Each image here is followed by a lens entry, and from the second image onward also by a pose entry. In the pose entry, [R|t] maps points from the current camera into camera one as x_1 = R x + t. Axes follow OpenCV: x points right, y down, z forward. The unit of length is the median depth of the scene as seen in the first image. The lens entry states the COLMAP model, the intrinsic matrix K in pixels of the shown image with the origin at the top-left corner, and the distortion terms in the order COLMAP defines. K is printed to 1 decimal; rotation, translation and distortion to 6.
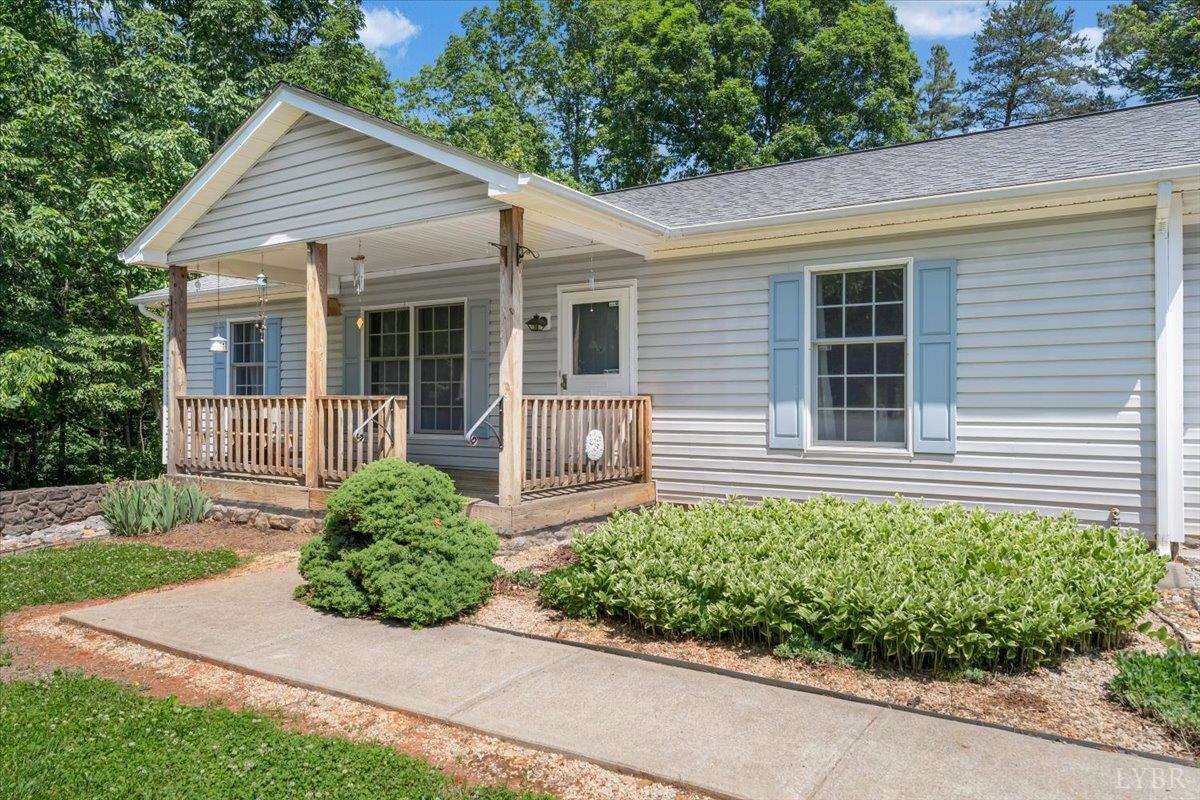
lens RADIAL K [[813.2, 0, 601.6], [0, 813.2, 402.5], [0, 0, 1]] dist [-0.003336, -0.001721]
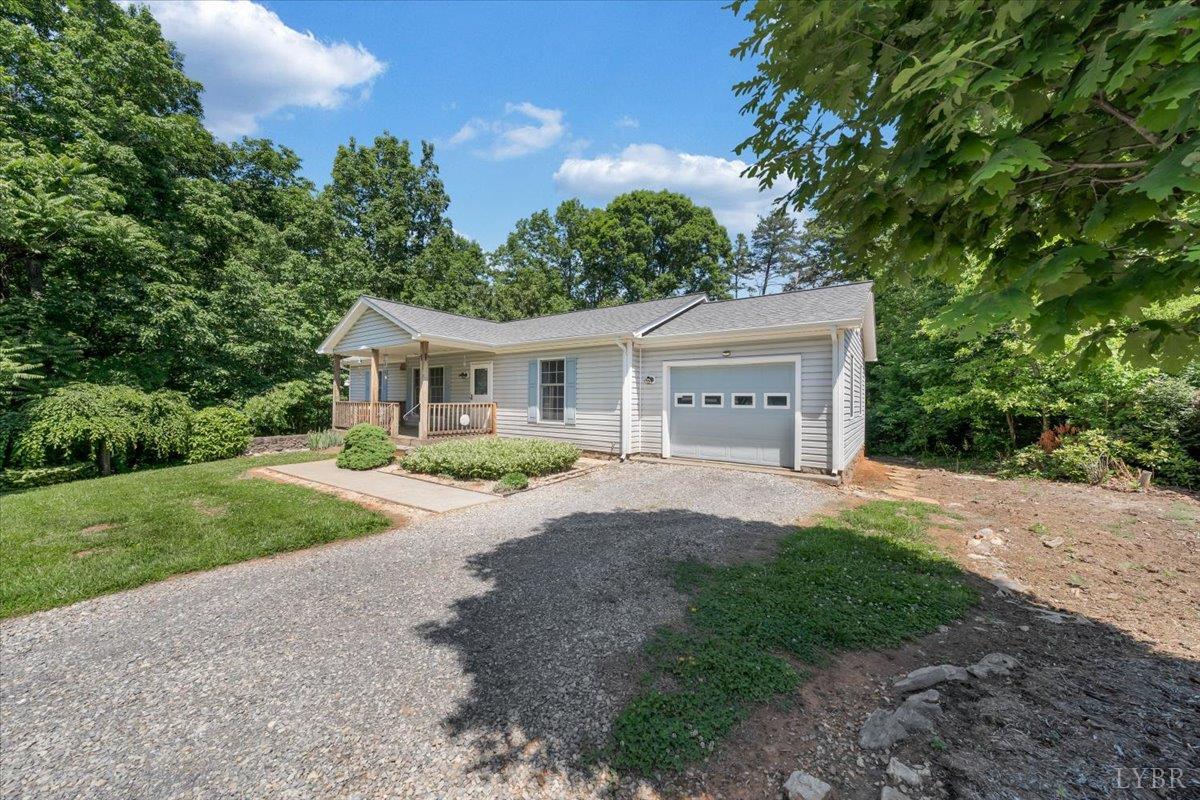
lens RADIAL K [[409.5, 0, 597.9], [0, 409.5, 399.9], [0, 0, 1]] dist [-0.004721, -0.000226]
pose [[0.998976, 0.008044, -0.044527, 0.468331], [-0.008082, 0.999967, -0.000674, -0.019991], [0.044520, 0.001033, 0.999008, -0.383353]]
